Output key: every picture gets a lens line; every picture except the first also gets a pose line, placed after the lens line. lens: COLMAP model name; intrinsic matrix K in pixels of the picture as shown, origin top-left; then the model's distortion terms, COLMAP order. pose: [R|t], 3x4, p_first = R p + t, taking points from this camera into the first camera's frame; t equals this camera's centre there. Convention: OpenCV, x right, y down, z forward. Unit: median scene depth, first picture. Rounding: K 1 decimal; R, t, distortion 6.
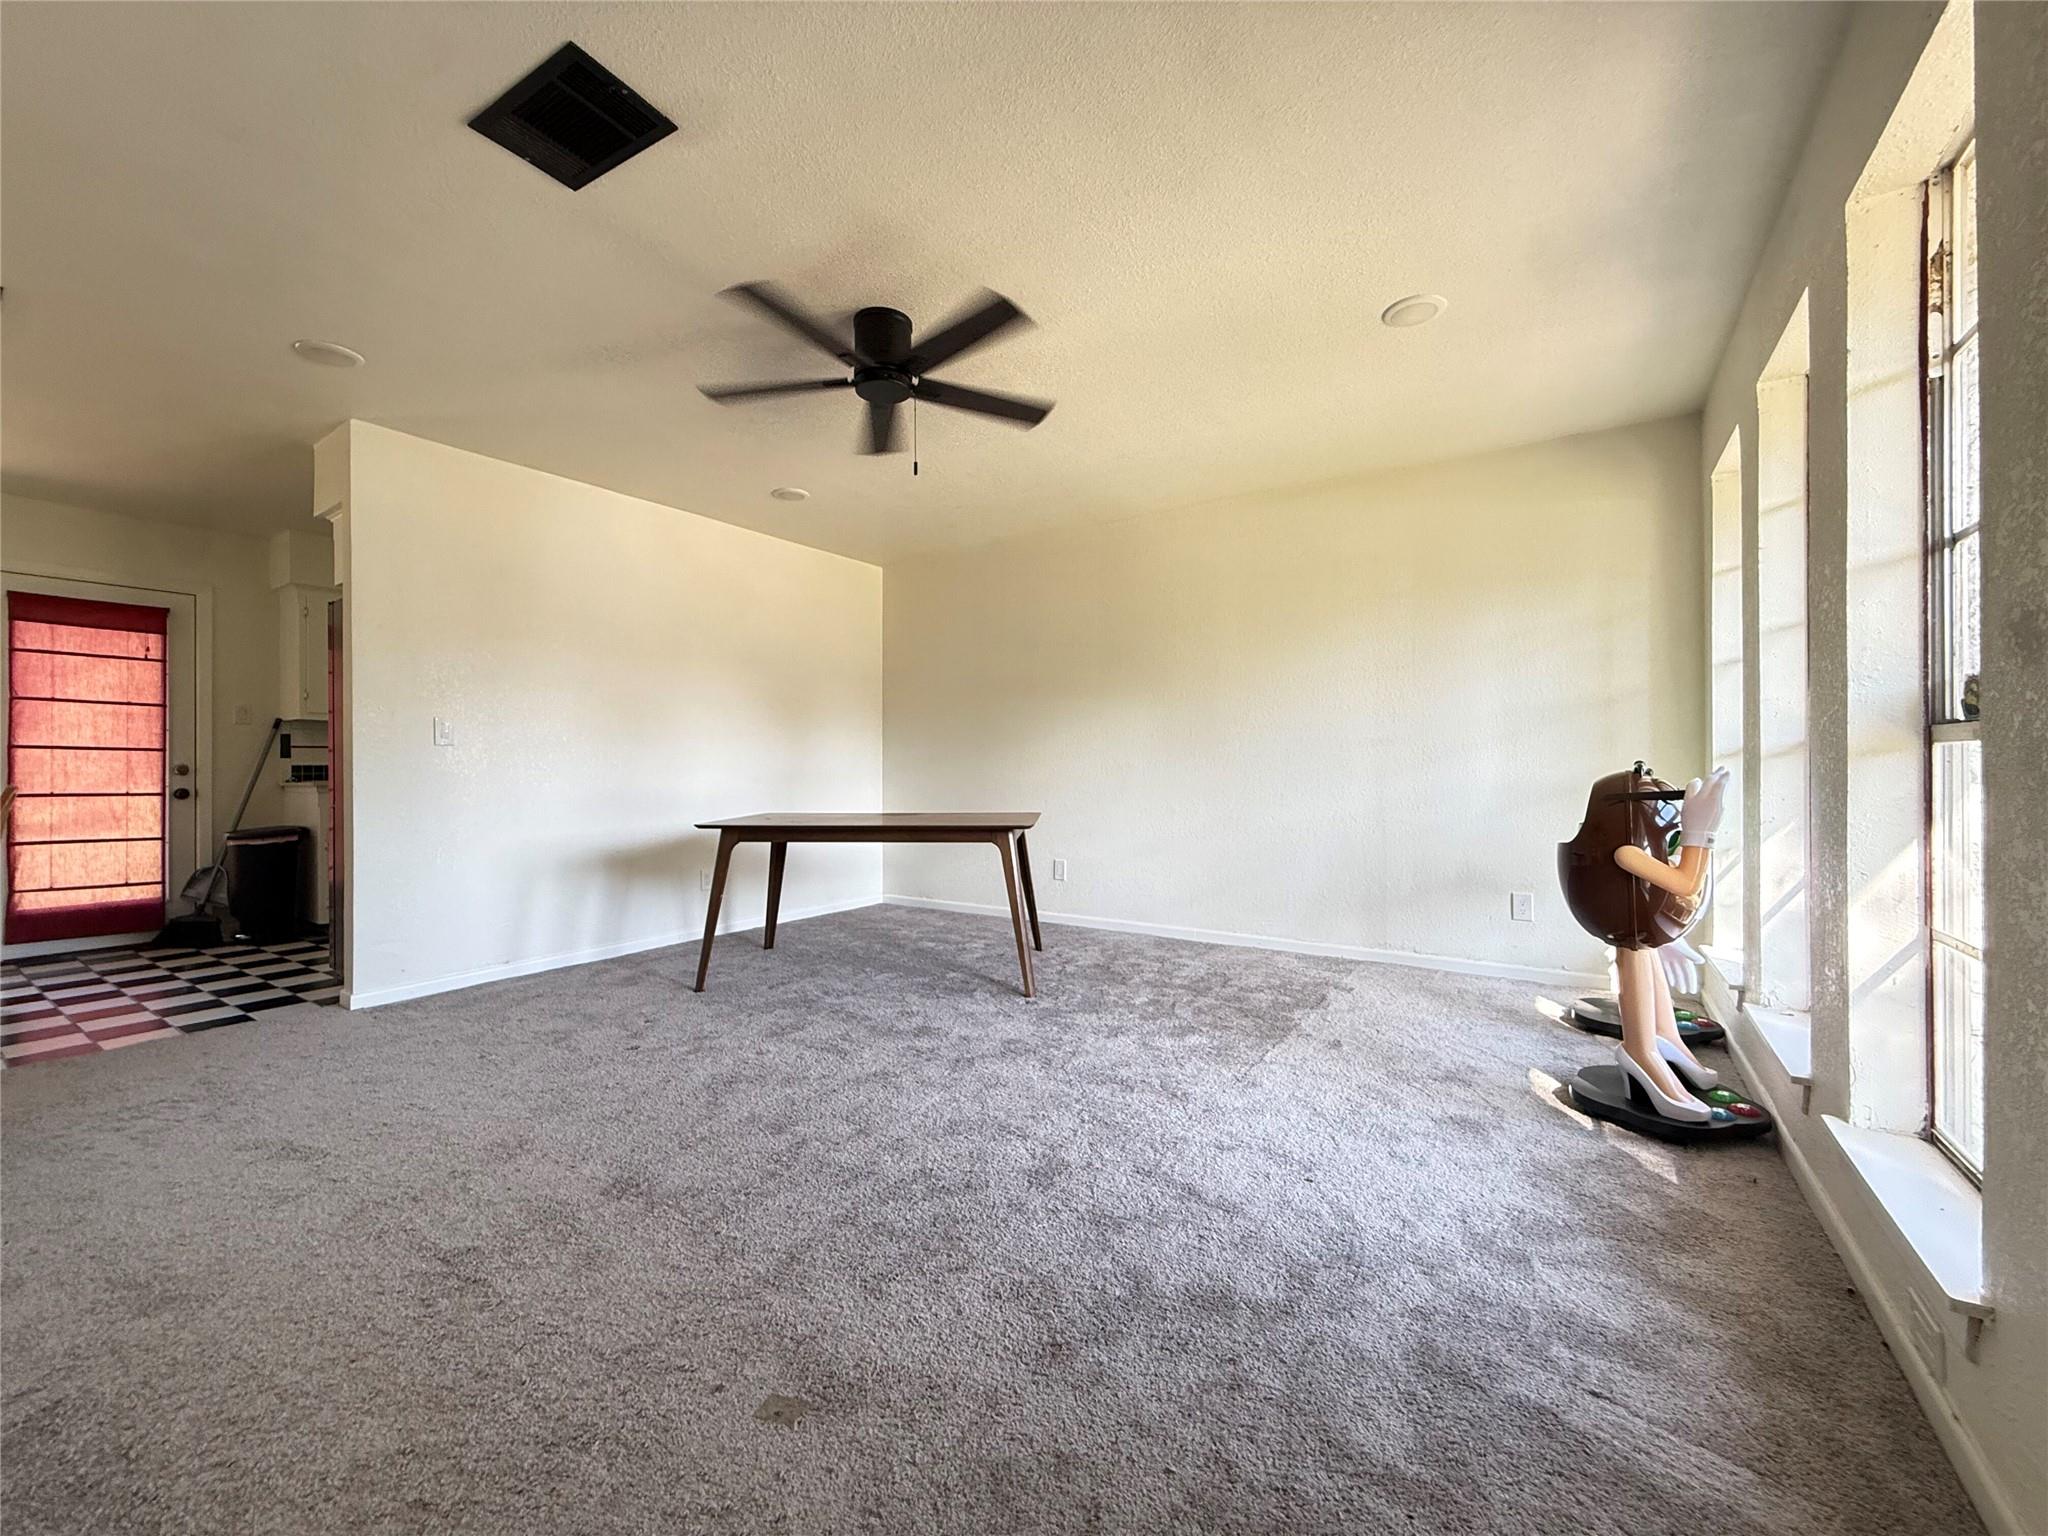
lens RADIAL K [[818.6, 0, 1020.6], [0, 818.6, 763.6], [0, 0, 1]] dist [0.002965, -0.000061]
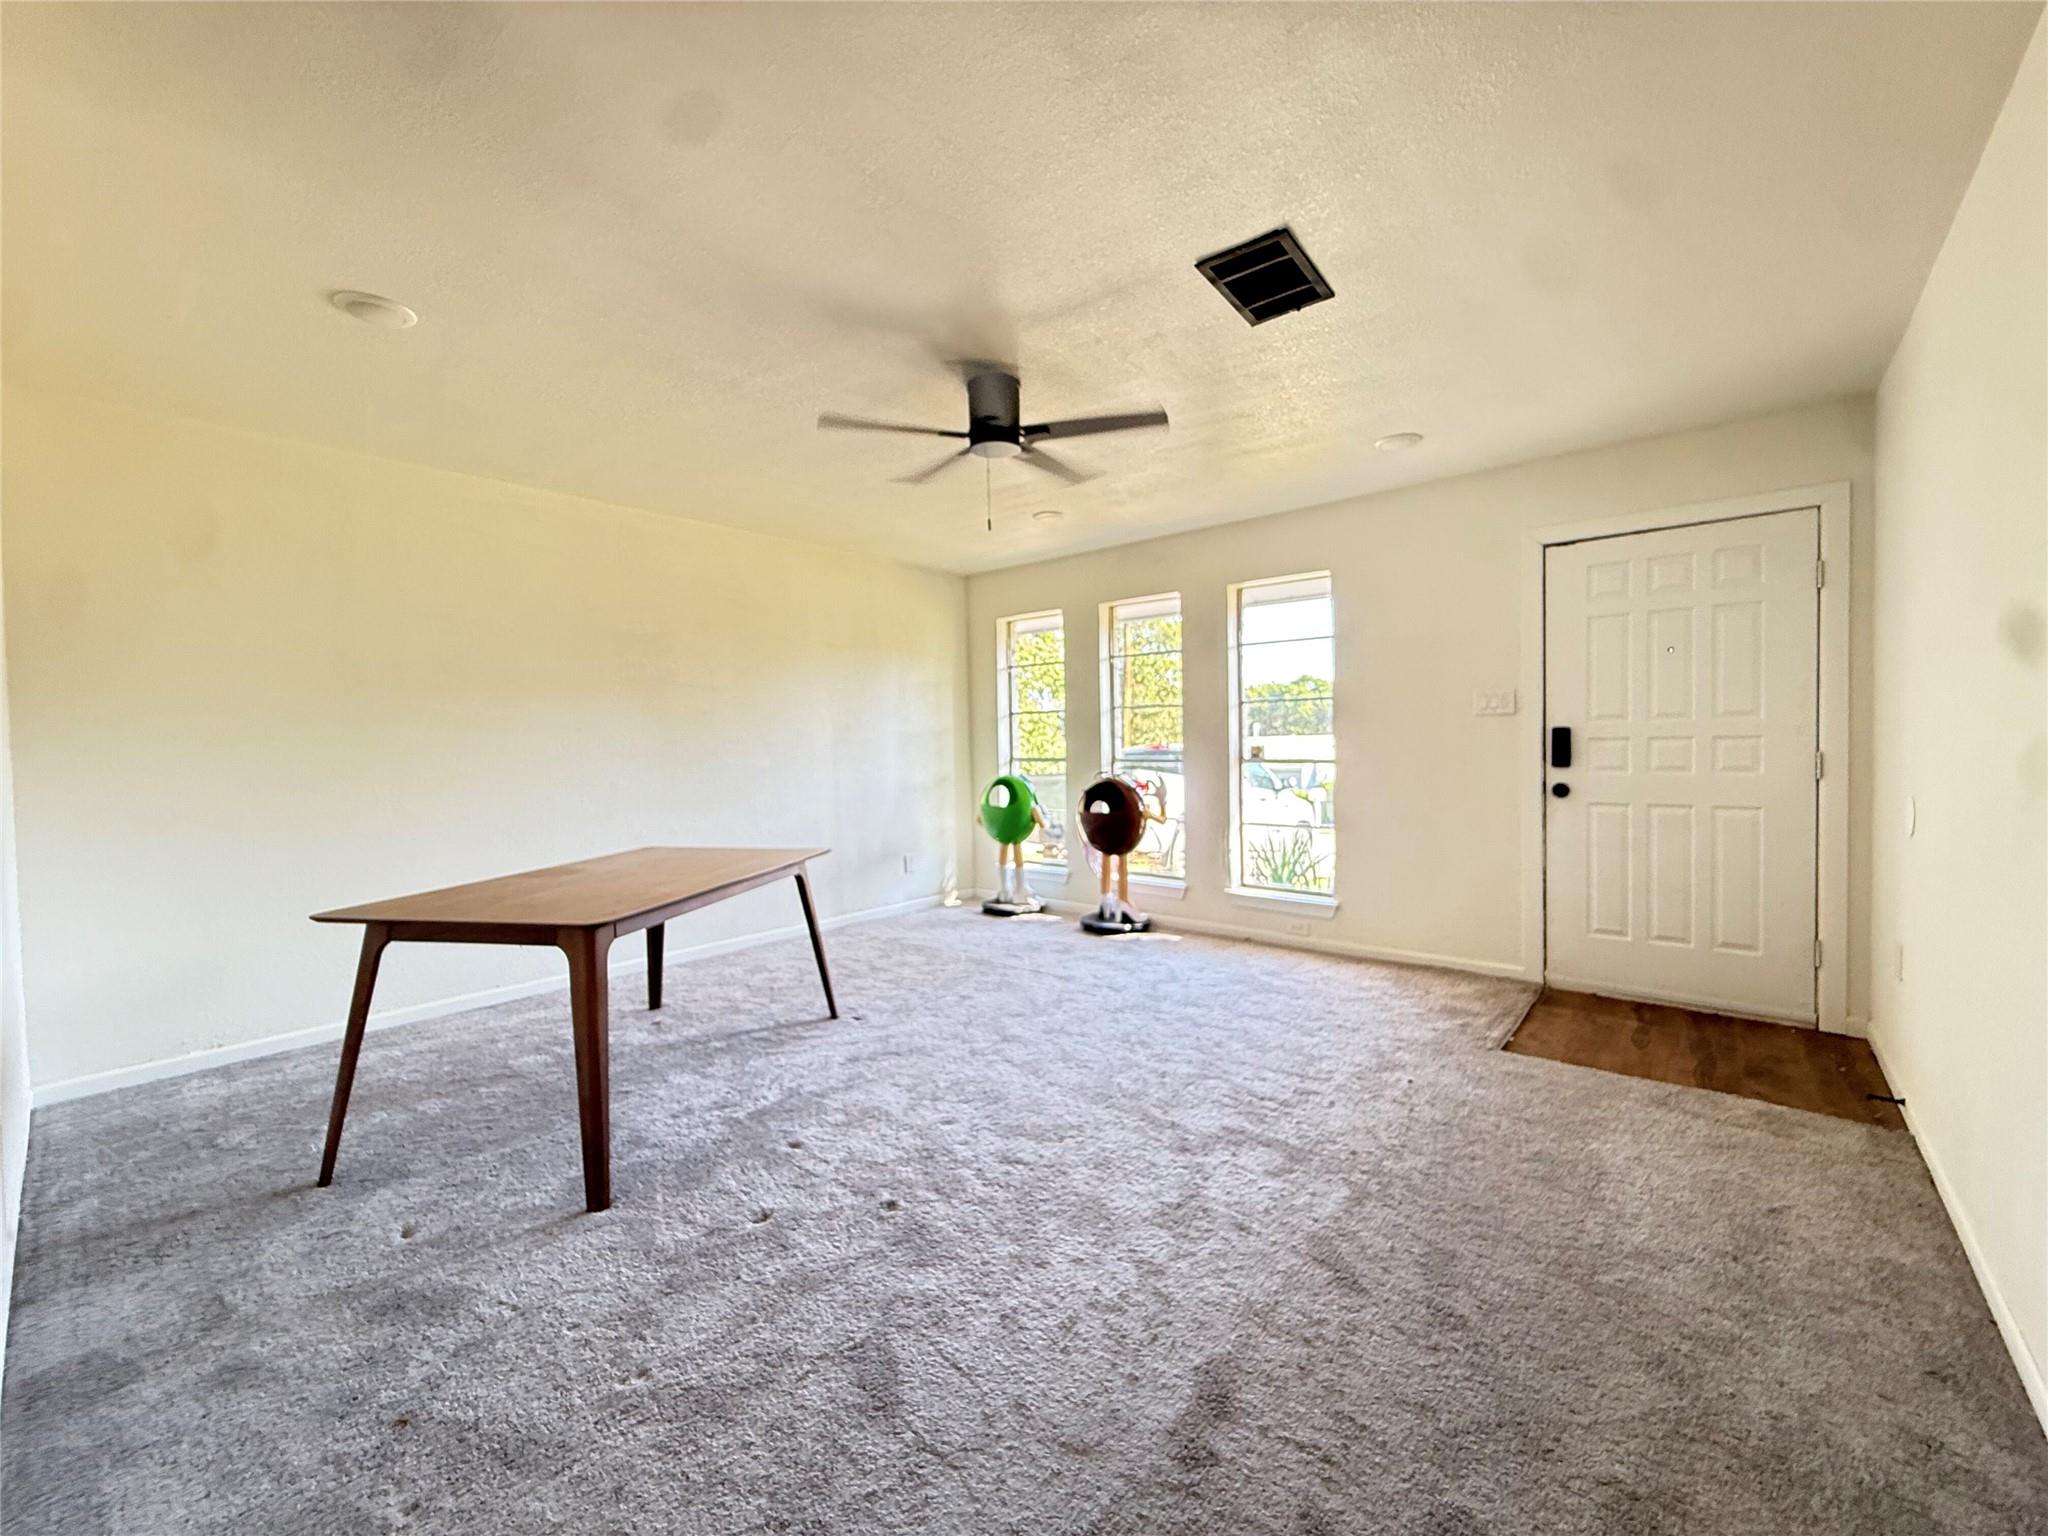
lens RADIAL K [[811.3, 0, 1024.0], [0, 811.3, 768.0], [0, 0, 1]] dist [0.000454, 0.000174]
pose [[0.114968, -0.028585, 0.992958, -1.013939], [0.014231, 0.999531, 0.027127, -0.050840], [-0.993267, 0.011012, 0.115321, 0.690173]]
